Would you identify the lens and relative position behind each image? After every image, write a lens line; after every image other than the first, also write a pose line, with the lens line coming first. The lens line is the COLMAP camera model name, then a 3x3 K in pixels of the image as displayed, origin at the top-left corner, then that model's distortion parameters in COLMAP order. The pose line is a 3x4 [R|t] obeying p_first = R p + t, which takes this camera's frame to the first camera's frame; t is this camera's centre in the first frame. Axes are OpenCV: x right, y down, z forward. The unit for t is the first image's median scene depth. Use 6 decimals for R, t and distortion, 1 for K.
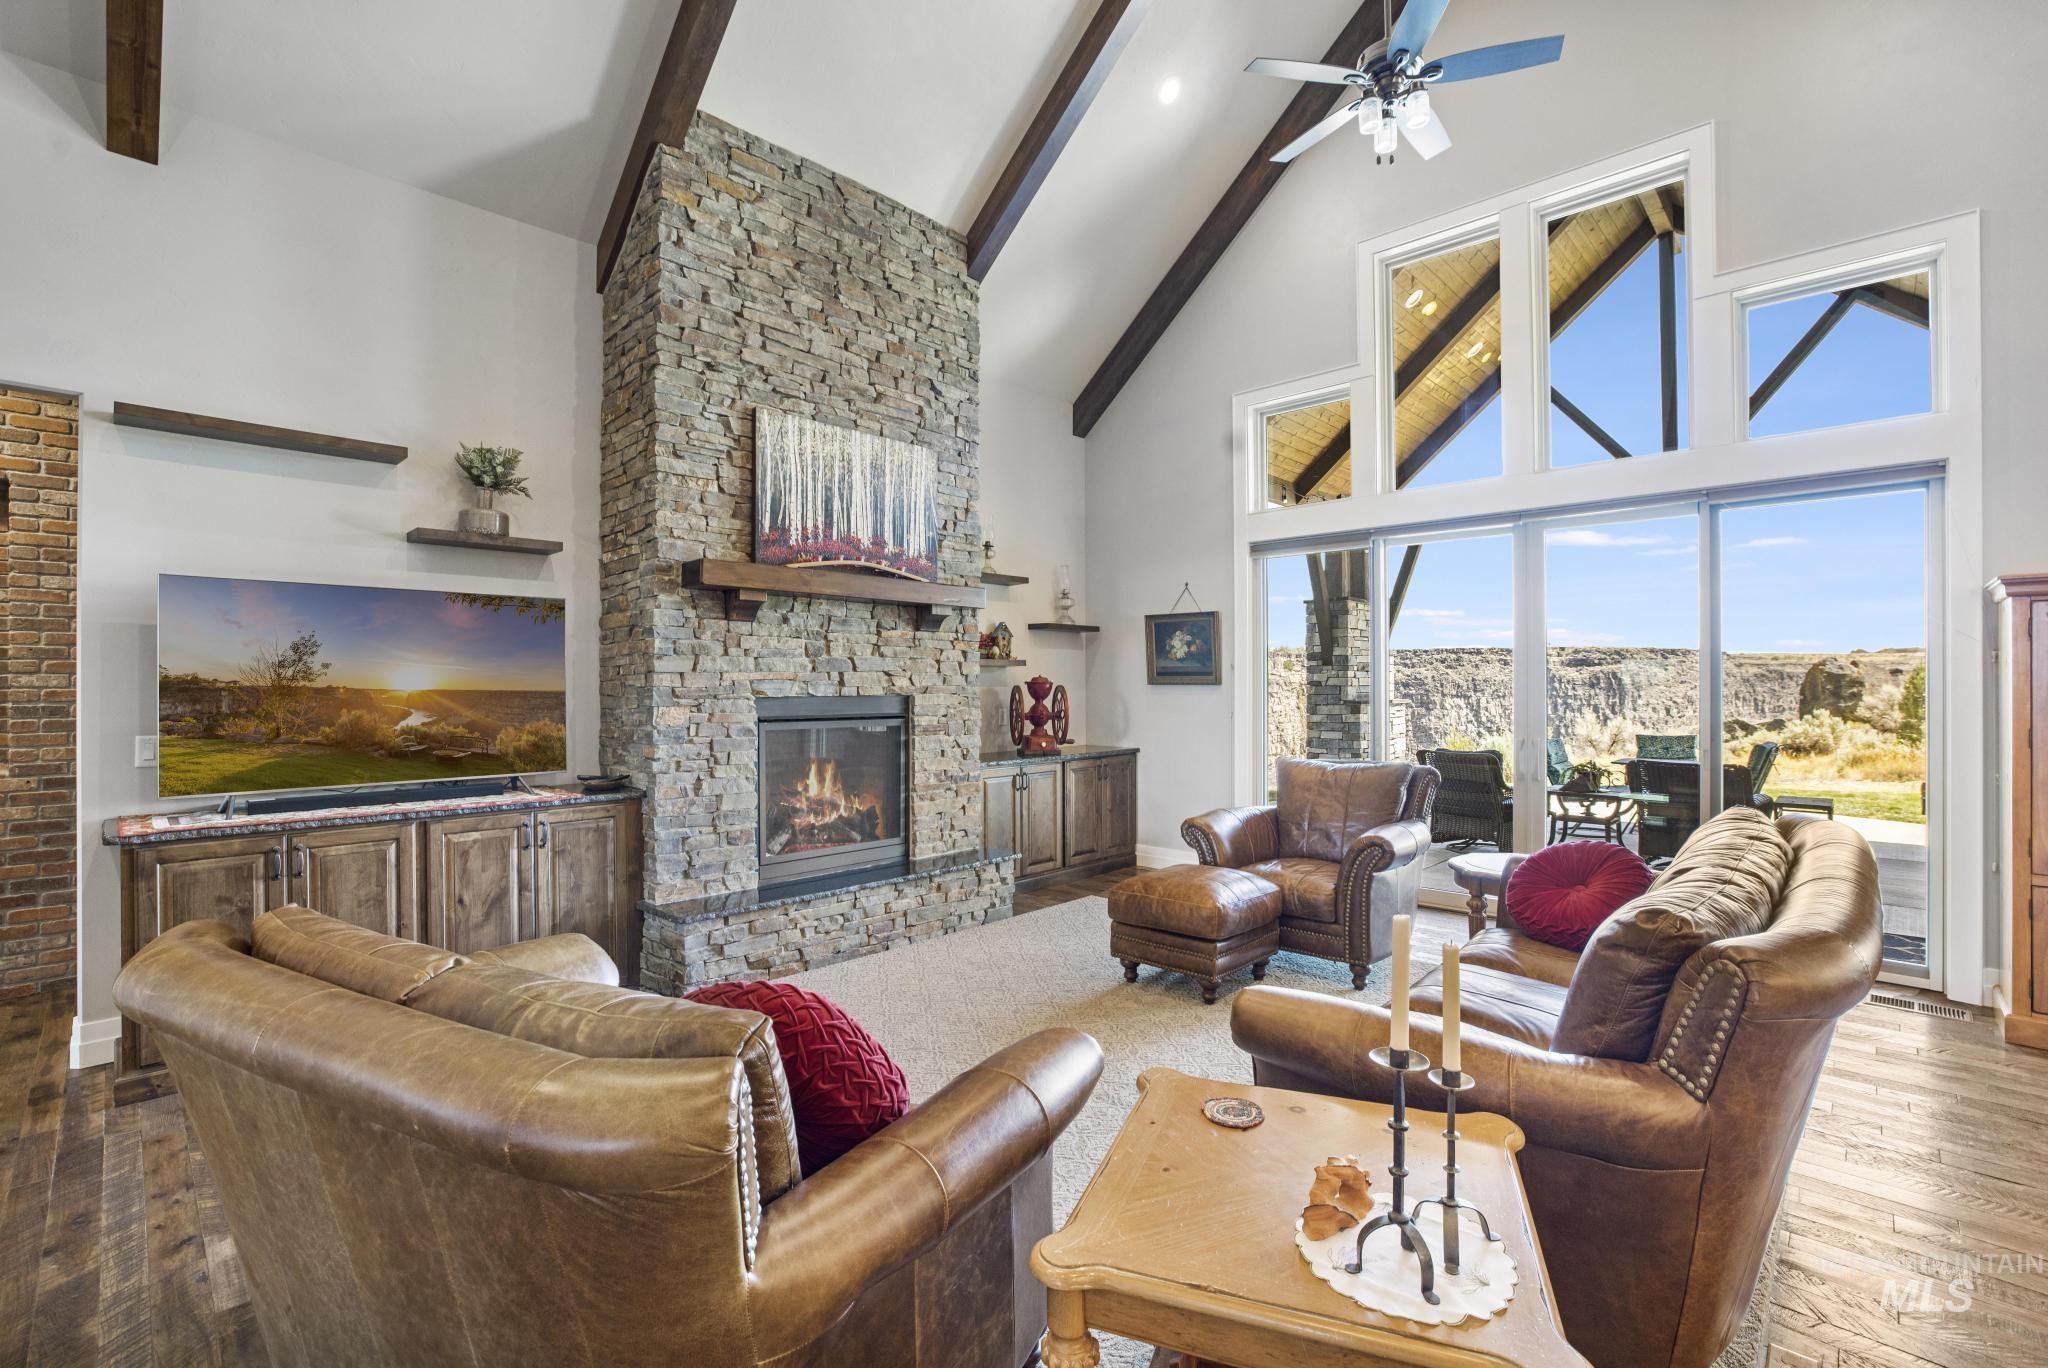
lens RADIAL K [[921.8, 0, 1019.1], [0, 921.8, 677.1], [0, 0, 1]] dist [-0.038196, 0.000967]
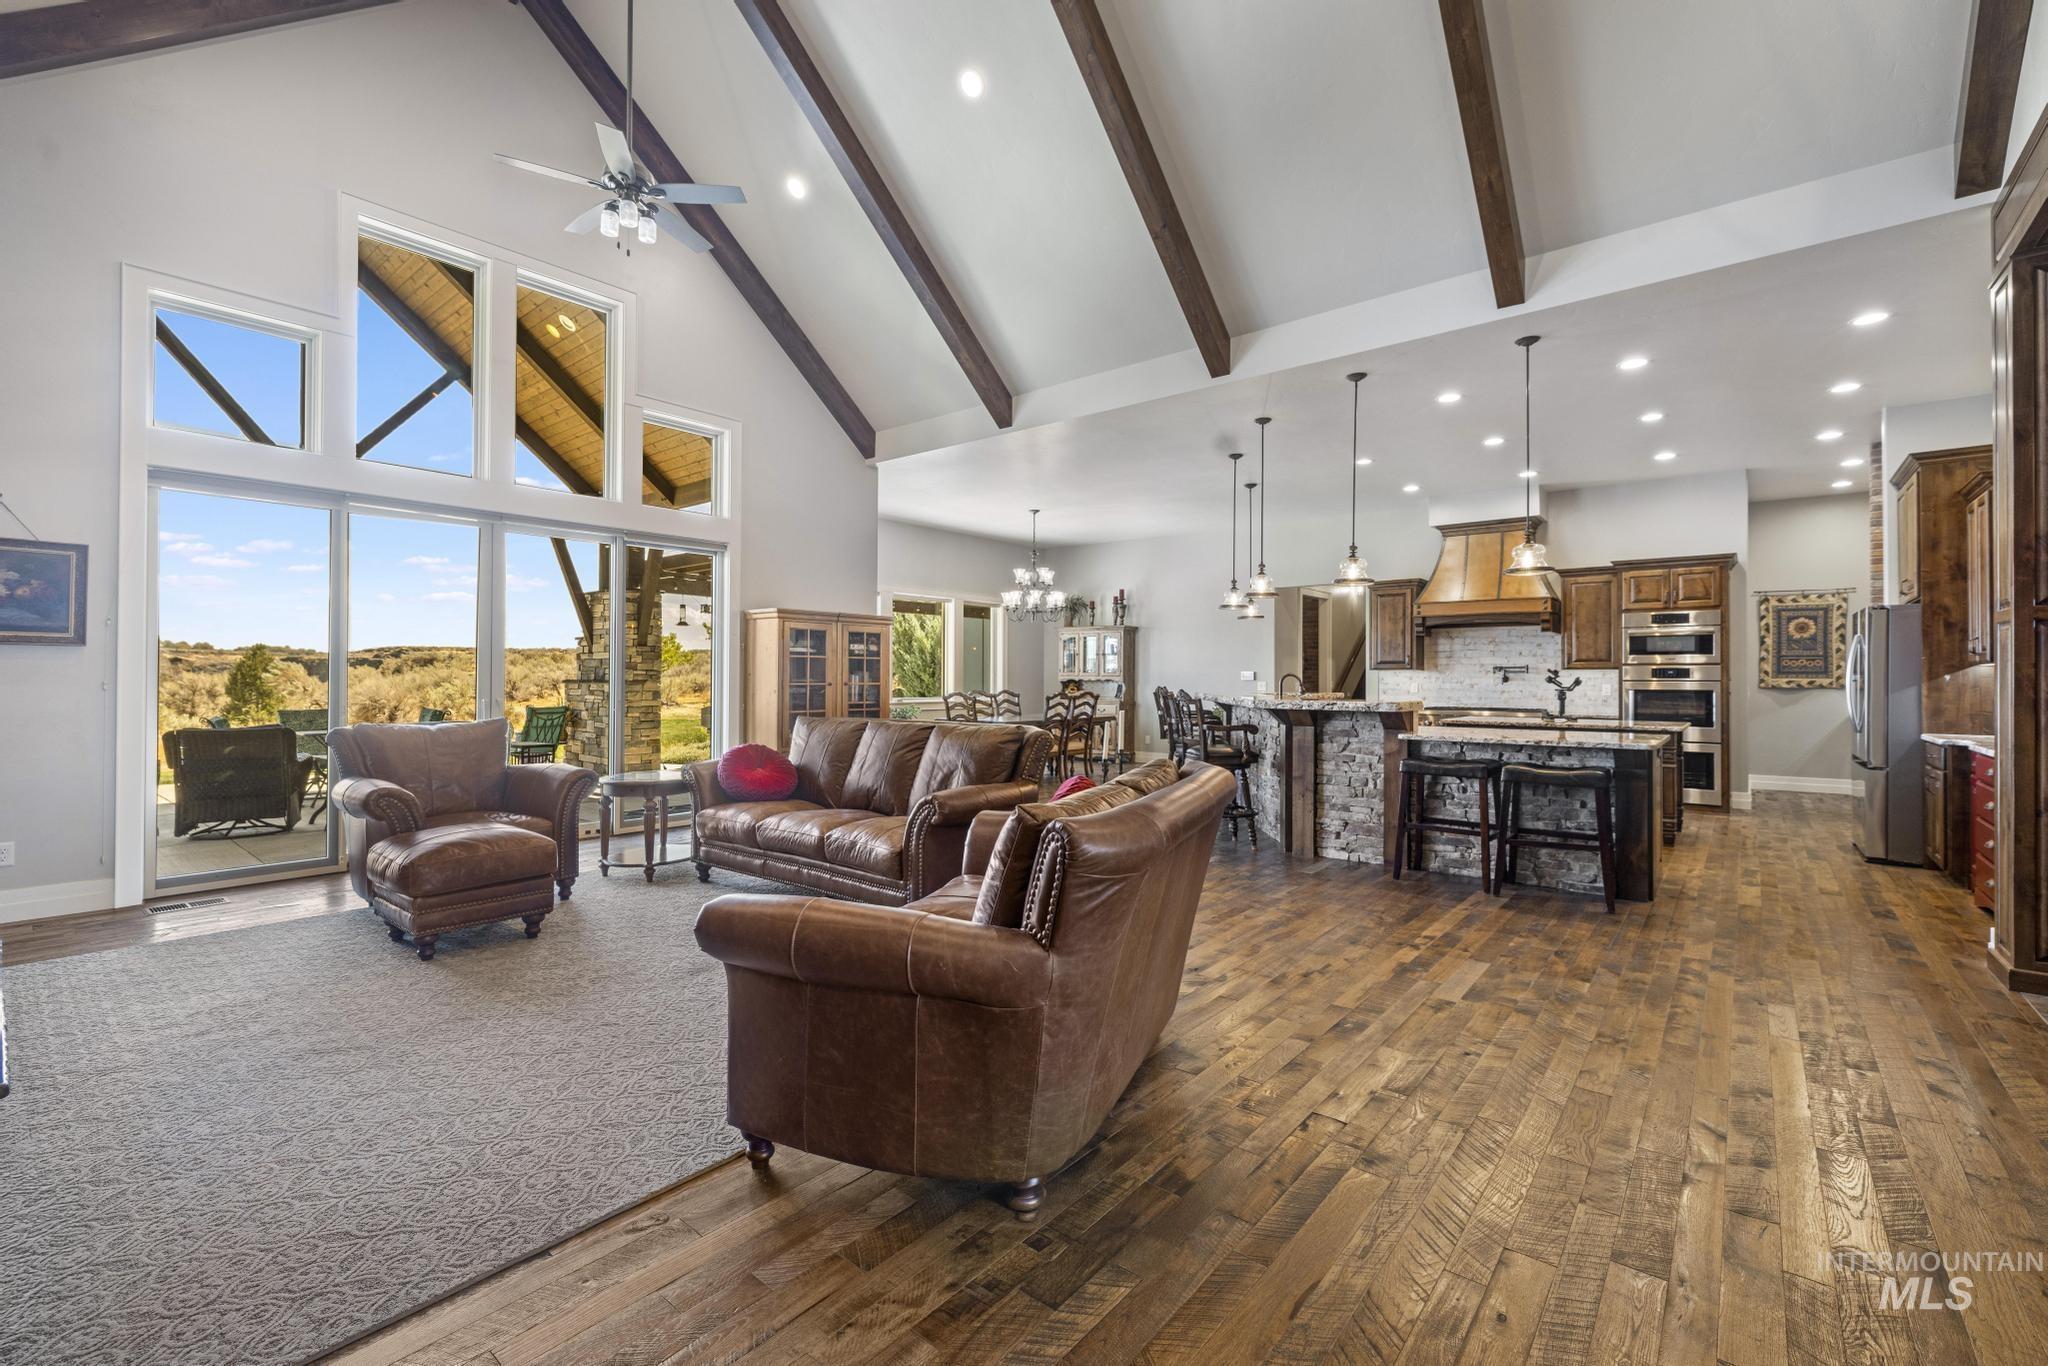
lens RADIAL K [[871.0, 0, 1016.7], [0, 871.0, 670.2], [0, 0, 1]] dist [0.002408, -0.000331]
pose [[-0.063758, 0.009844, 0.997917, -0.708155], [-0.013105, 0.999857, -0.010700, 0.034723], [-0.997879, -0.013760, -0.063619, 0.420209]]
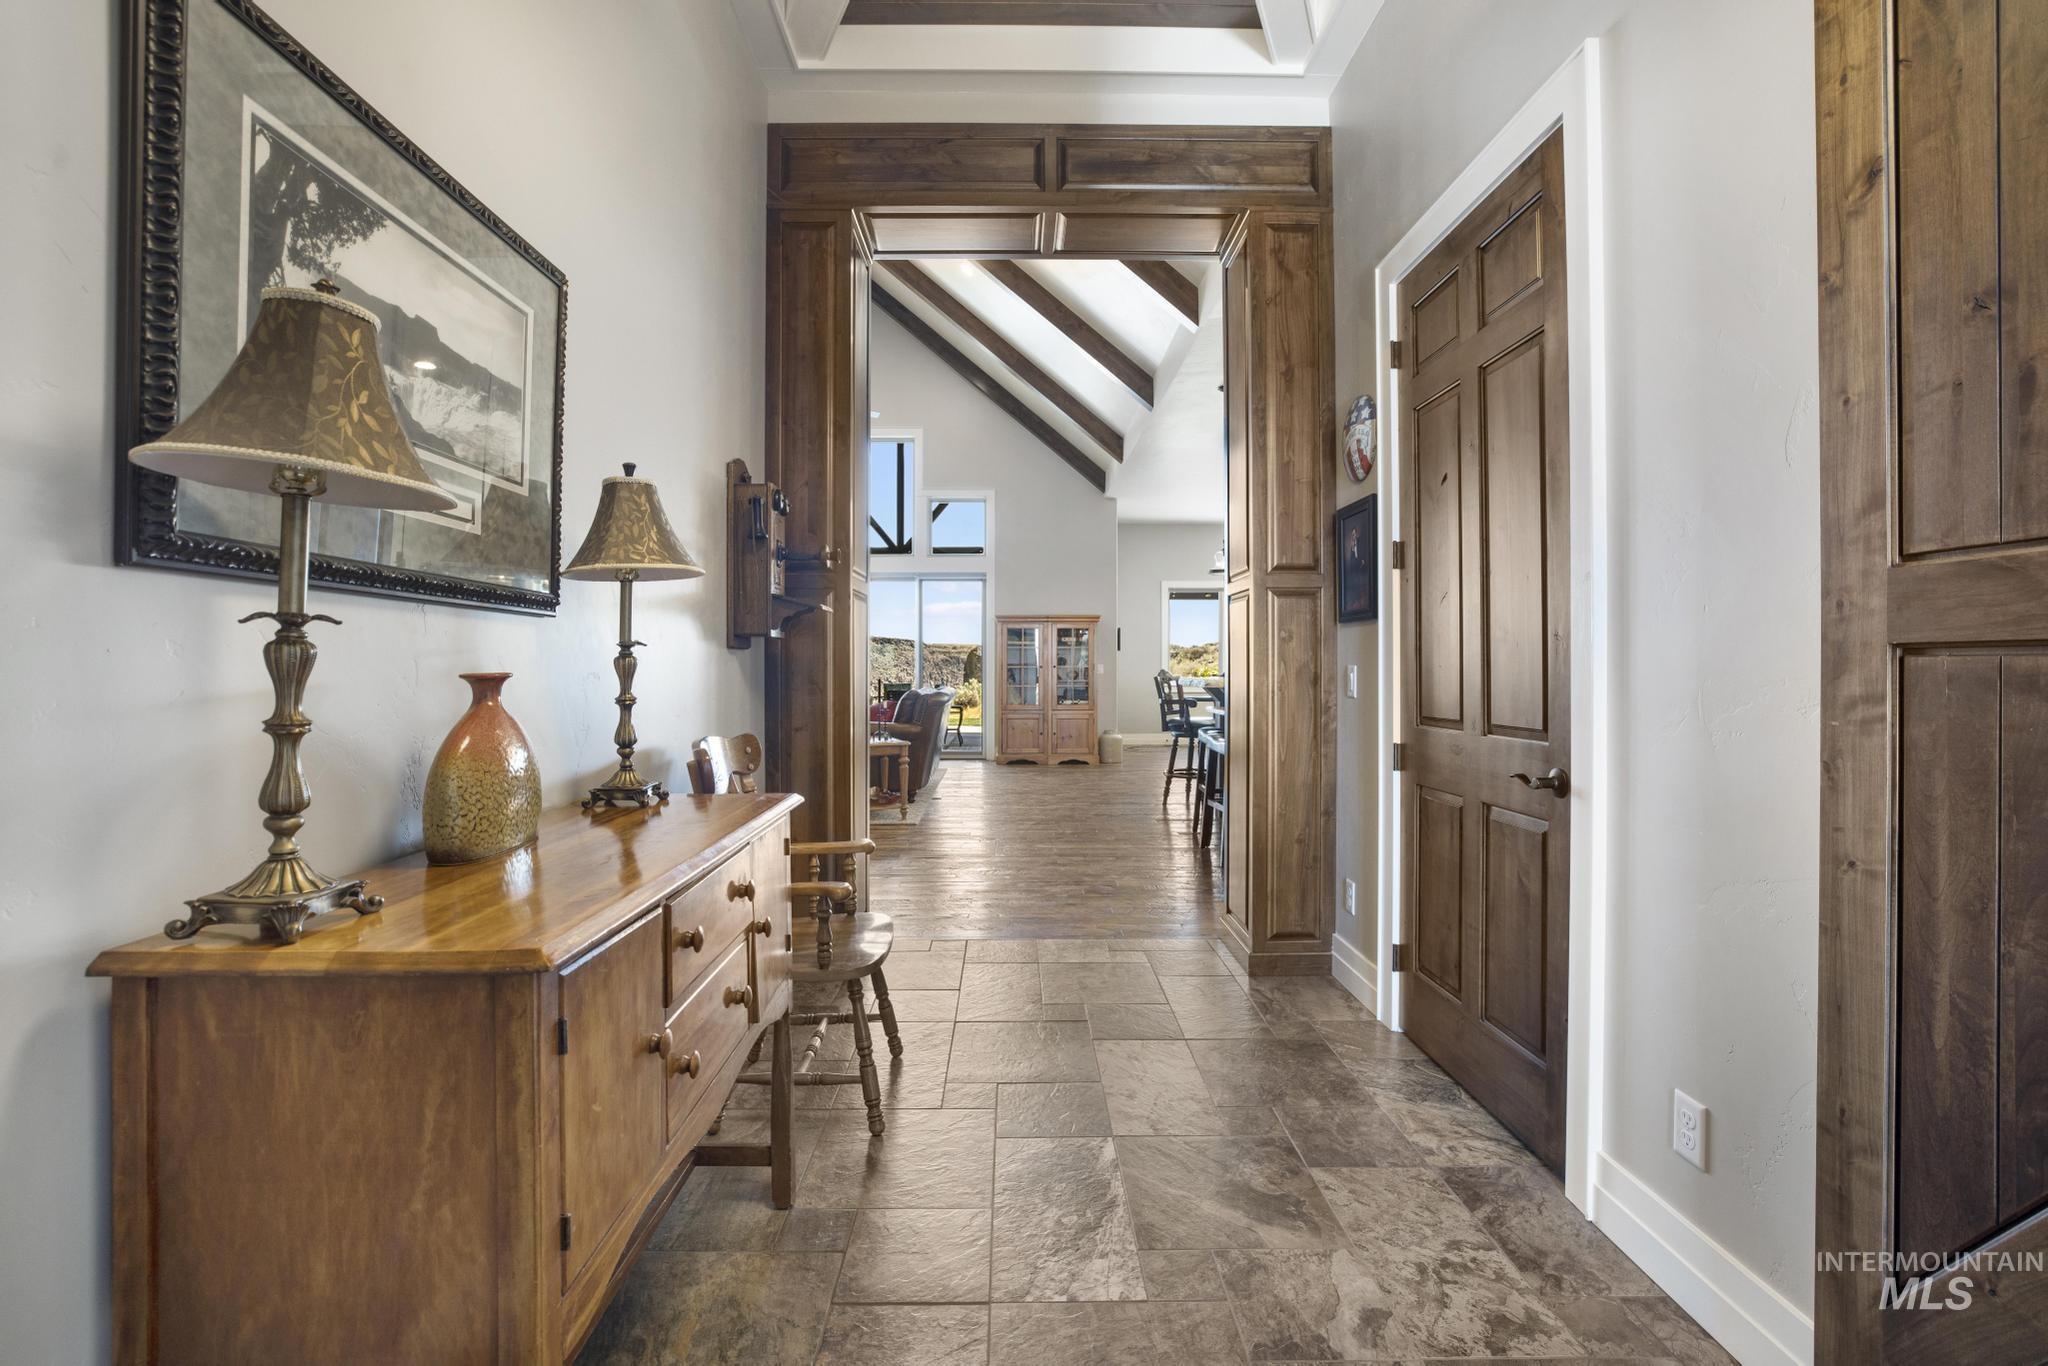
lens RADIAL K [[887.4, 0, 1037.0], [0, 887.4, 699.0], [0, 0, 1]] dist [0.007923, 0.000429]
pose [[0.701065, -0.031809, 0.712388, -0.728628], [-0.004163, 0.998805, 0.048694, 0.018331], [-0.713085, -0.037104, 0.700095, -0.906352]]
